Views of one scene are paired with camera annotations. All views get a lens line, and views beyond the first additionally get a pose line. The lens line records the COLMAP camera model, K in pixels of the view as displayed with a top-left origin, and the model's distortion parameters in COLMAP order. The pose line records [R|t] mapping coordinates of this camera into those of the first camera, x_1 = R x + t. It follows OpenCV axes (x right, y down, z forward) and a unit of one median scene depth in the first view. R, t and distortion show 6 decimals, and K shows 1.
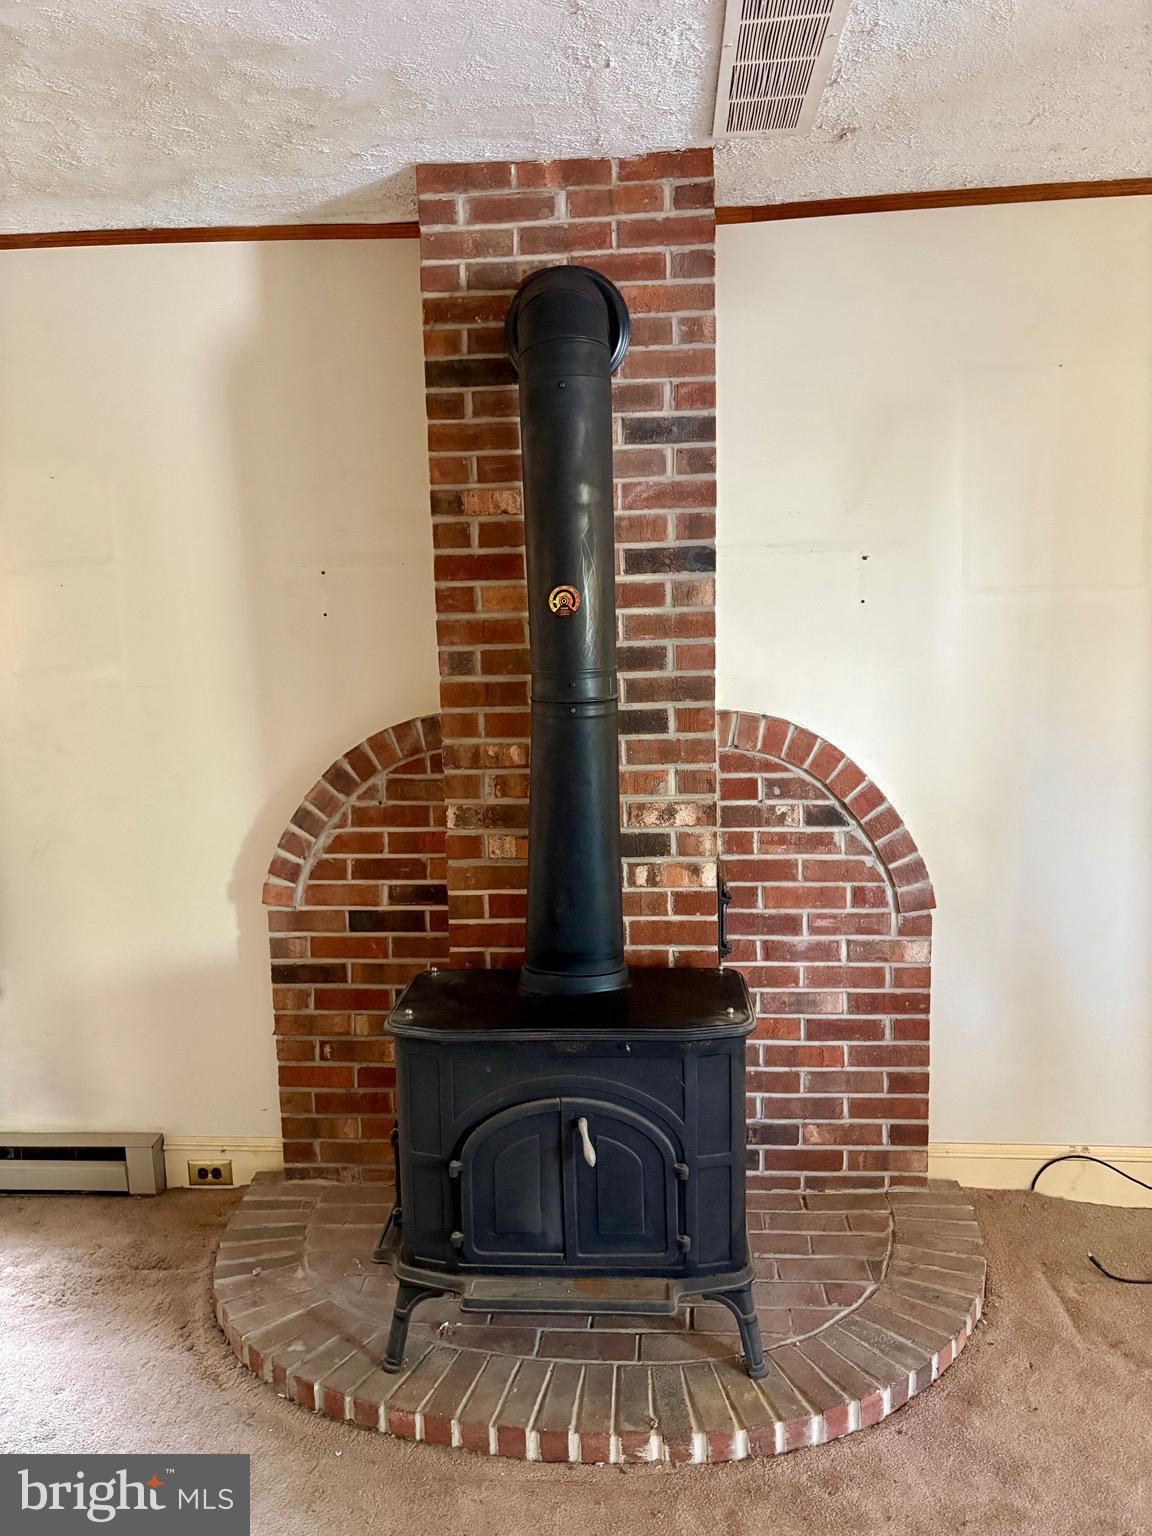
lens RADIAL K [[1169.4, 0, 576.3], [0, 1169.4, 767.9], [0, 0, 1]] dist [0.046268, -0.050784]
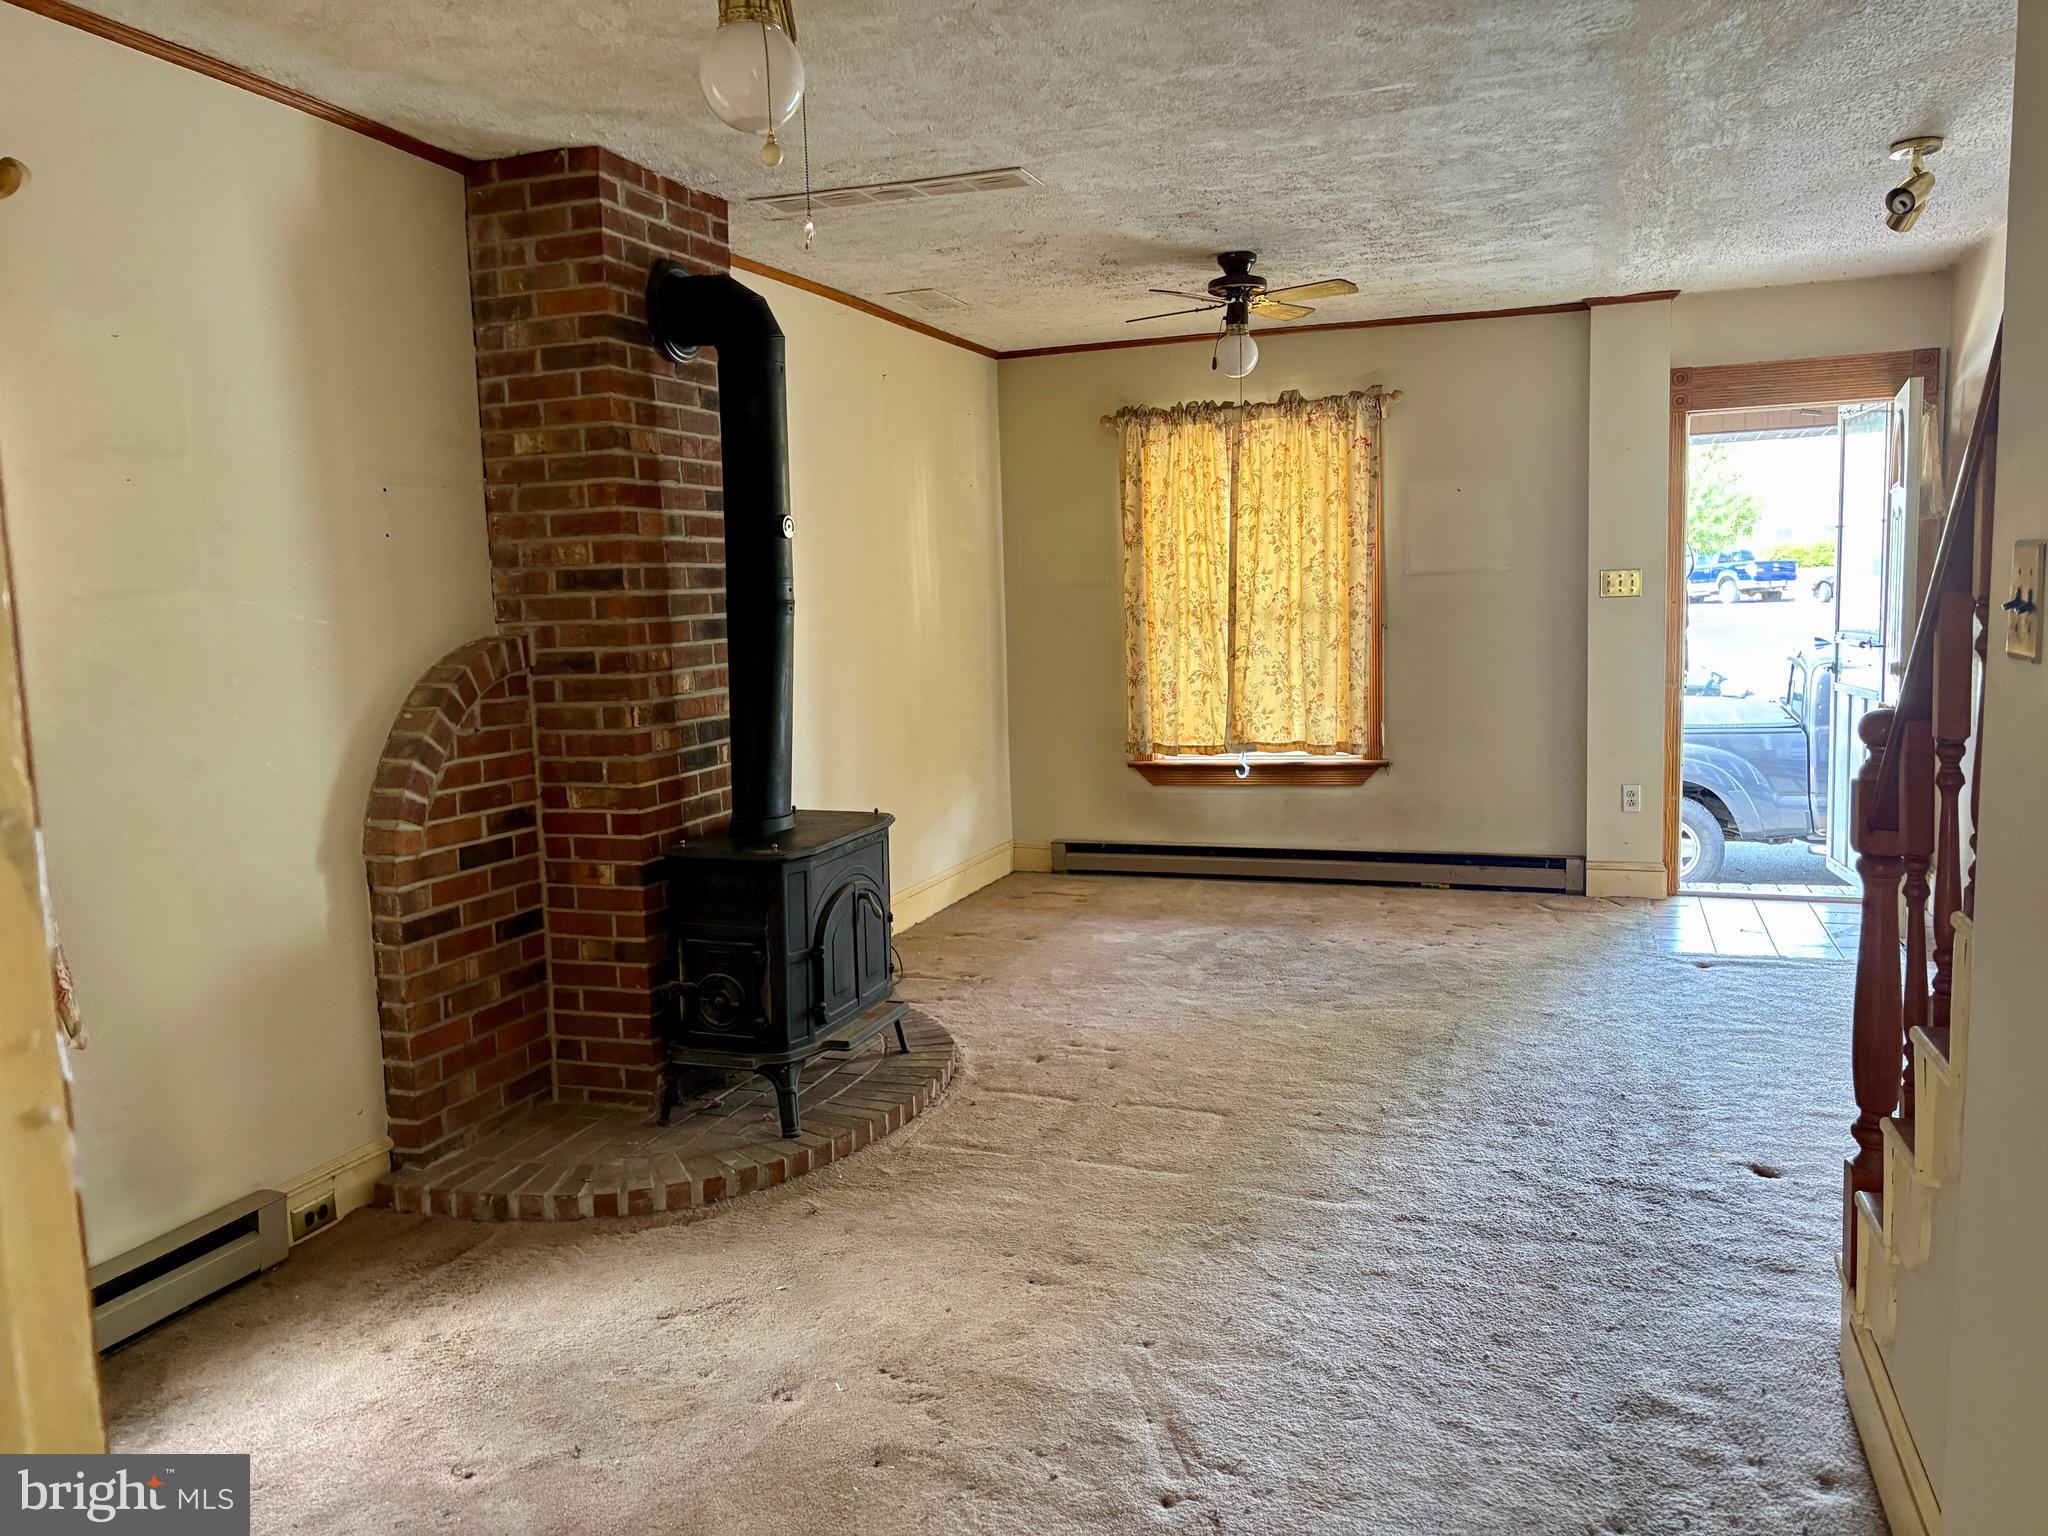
lens RADIAL K [[1559.2, 0, 1013.9], [0, 1559.2, 761.1], [0, 0, 1]] dist [0.046268, -0.050784]
pose [[0.275342, -0.092693, 0.956867, -1.323533], [0.144659, 0.988002, 0.054083, 0.050436], [-0.950400, 0.123528, 0.285447, 0.213039]]
